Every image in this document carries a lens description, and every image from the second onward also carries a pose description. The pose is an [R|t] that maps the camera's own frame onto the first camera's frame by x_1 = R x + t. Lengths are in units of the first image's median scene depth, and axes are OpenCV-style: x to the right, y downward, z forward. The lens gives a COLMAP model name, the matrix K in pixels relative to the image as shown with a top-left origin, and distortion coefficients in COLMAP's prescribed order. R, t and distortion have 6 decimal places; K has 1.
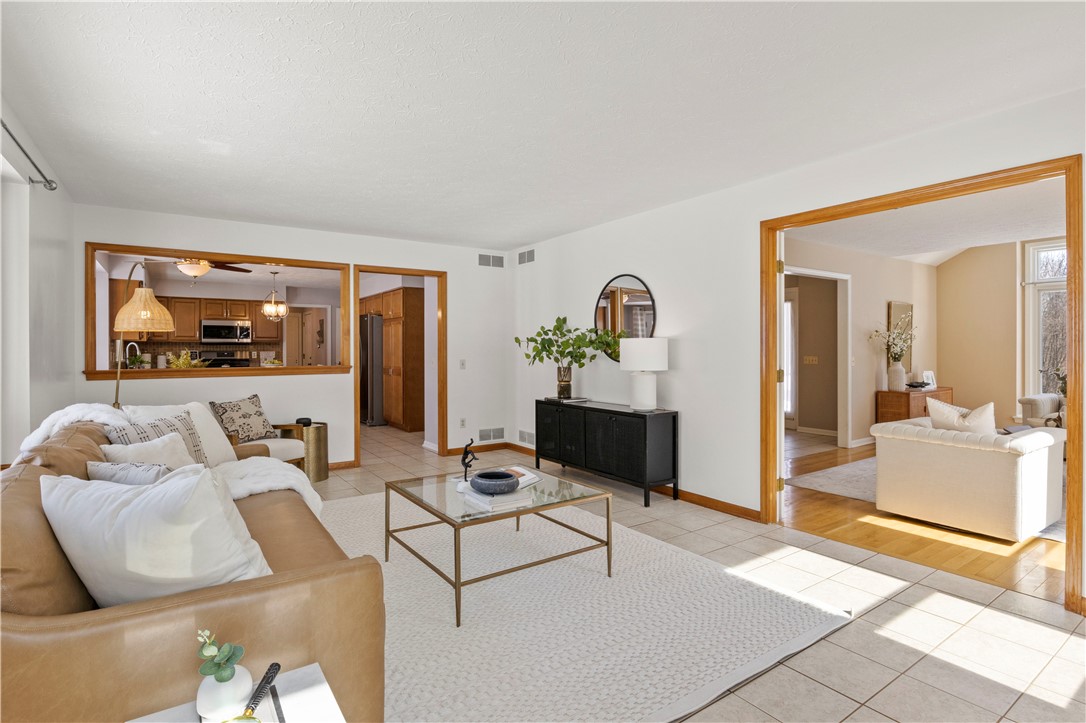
lens RADIAL K [[547.1, 0, 545.9], [0, 547.1, 349.8], [0, 0, 1]] dist [-0.019952, -0.000279]
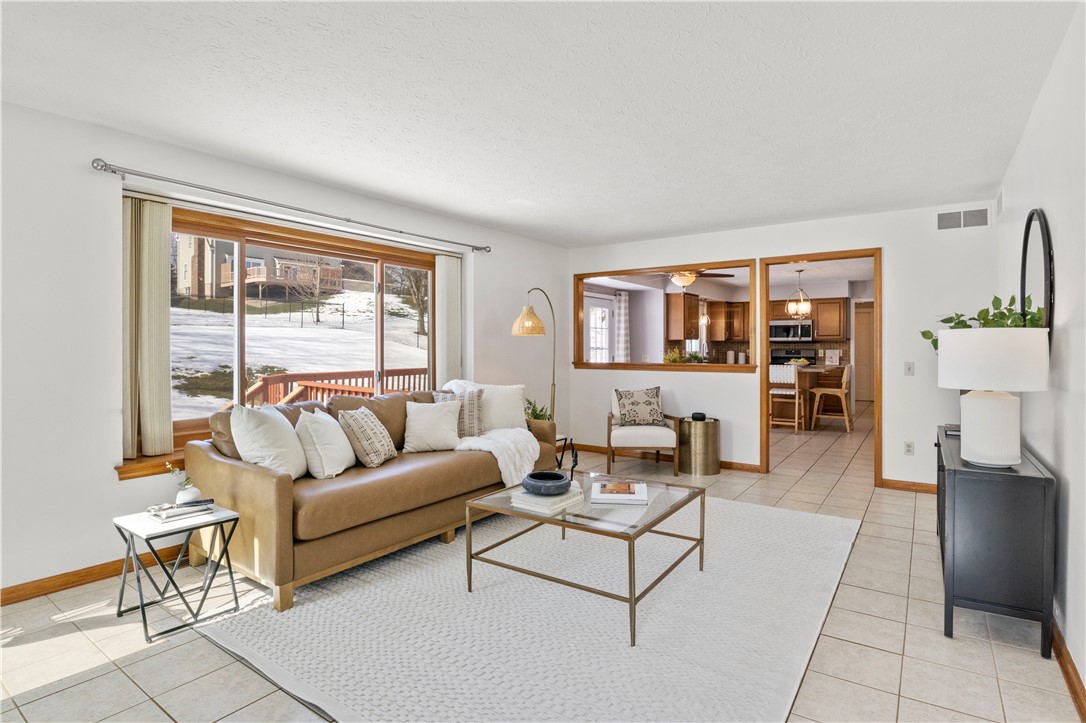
lens RADIAL K [[547.1, 0, 545.9], [0, 547.1, 349.8], [0, 0, 1]] dist [-0.019952, -0.000279]
pose [[0.346057, 0.006118, -0.938193, 0.359504], [-0.002571, 0.999981, 0.005572, -0.001818], [0.938210, 0.000484, 0.346066, 0.281285]]
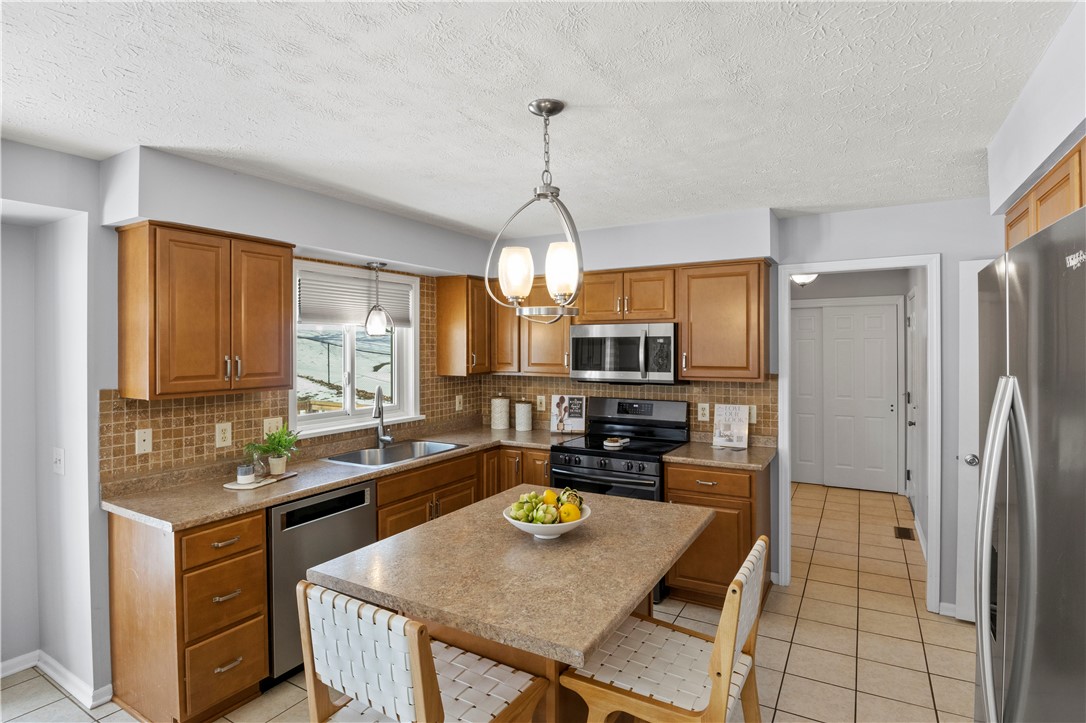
lens RADIAL K [[547.1, 0, 545.9], [0, 547.1, 349.8], [0, 0, 1]] dist [-0.019952, -0.000279]
pose [[0.430486, -0.002514, -0.902594, -0.383319], [0.002548, 0.999996, -0.001570, -0.052106], [0.902594, -0.001624, 0.430491, 1.166602]]
